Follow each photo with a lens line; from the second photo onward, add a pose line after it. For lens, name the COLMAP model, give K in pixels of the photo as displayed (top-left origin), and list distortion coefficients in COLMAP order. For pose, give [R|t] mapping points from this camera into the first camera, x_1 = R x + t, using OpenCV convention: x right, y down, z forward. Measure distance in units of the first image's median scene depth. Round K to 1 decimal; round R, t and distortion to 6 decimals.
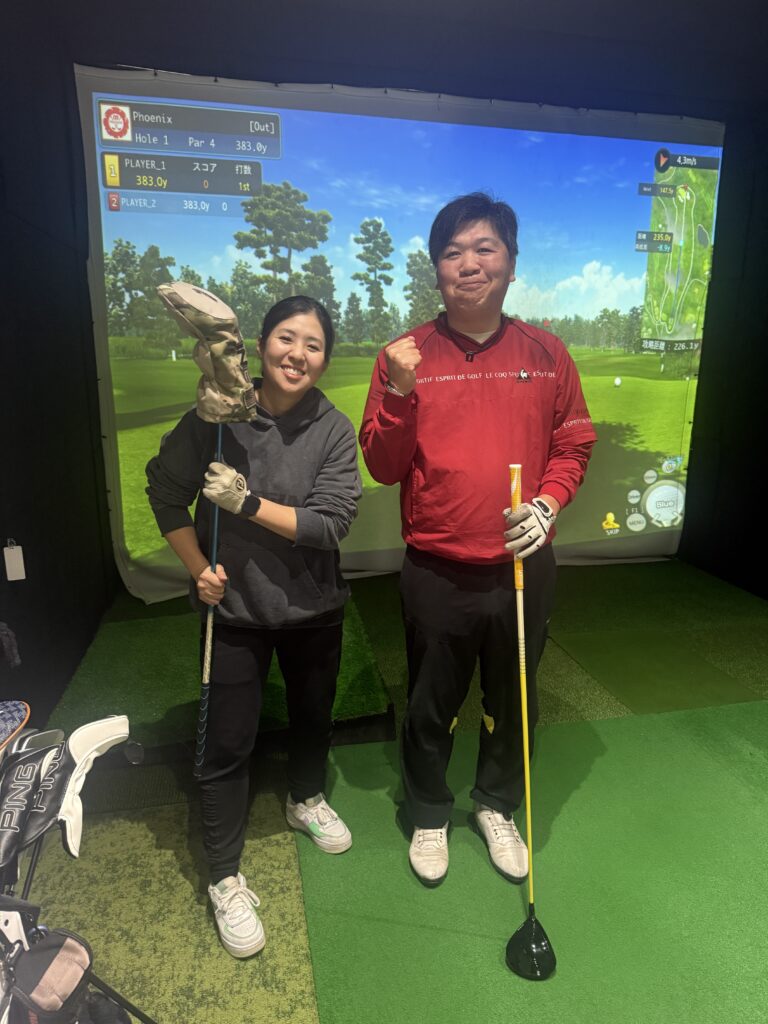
lens RADIAL K [[755.9, 0, 383.3], [0, 755.9, 516.0], [0, 0, 1]] dist [-0.003952, -0.009338]
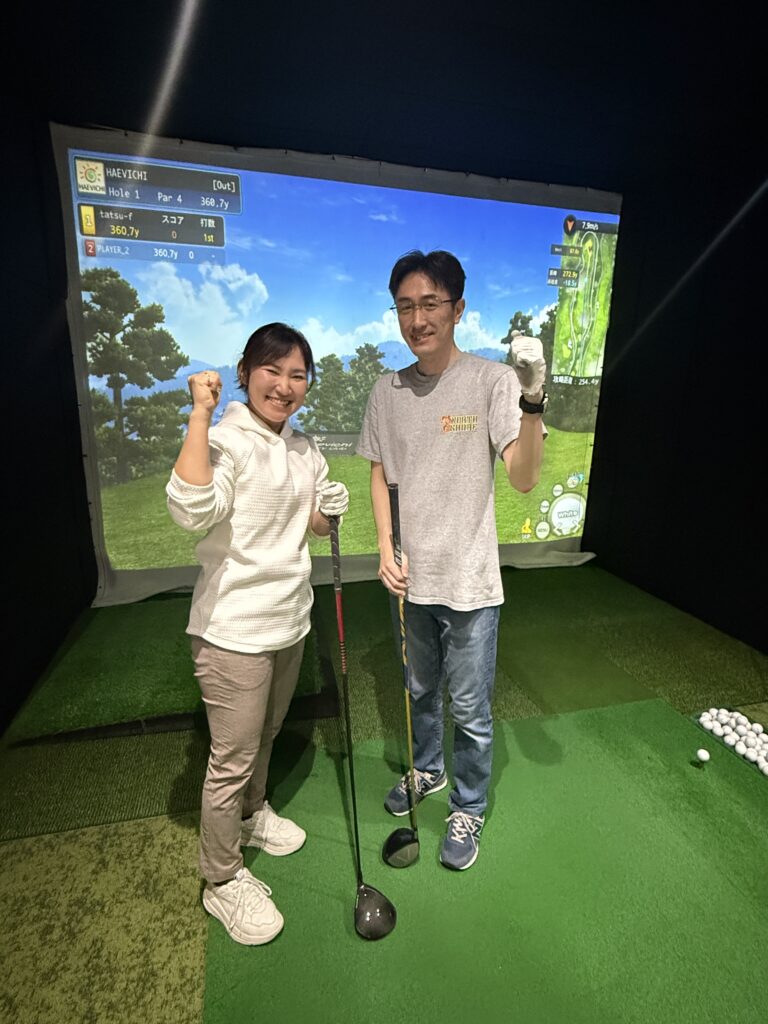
lens RADIAL K [[572.0, 0, 378.8], [0, 572.0, 507.6], [0, 0, 1]] dist [-0.002093, -0.001938]
pose [[0.999261, 0.004105, 0.038222, 0.044135], [-0.004228, 0.999986, 0.003132, -0.033848], [-0.038209, -0.003291, 0.999264, 0.131635]]
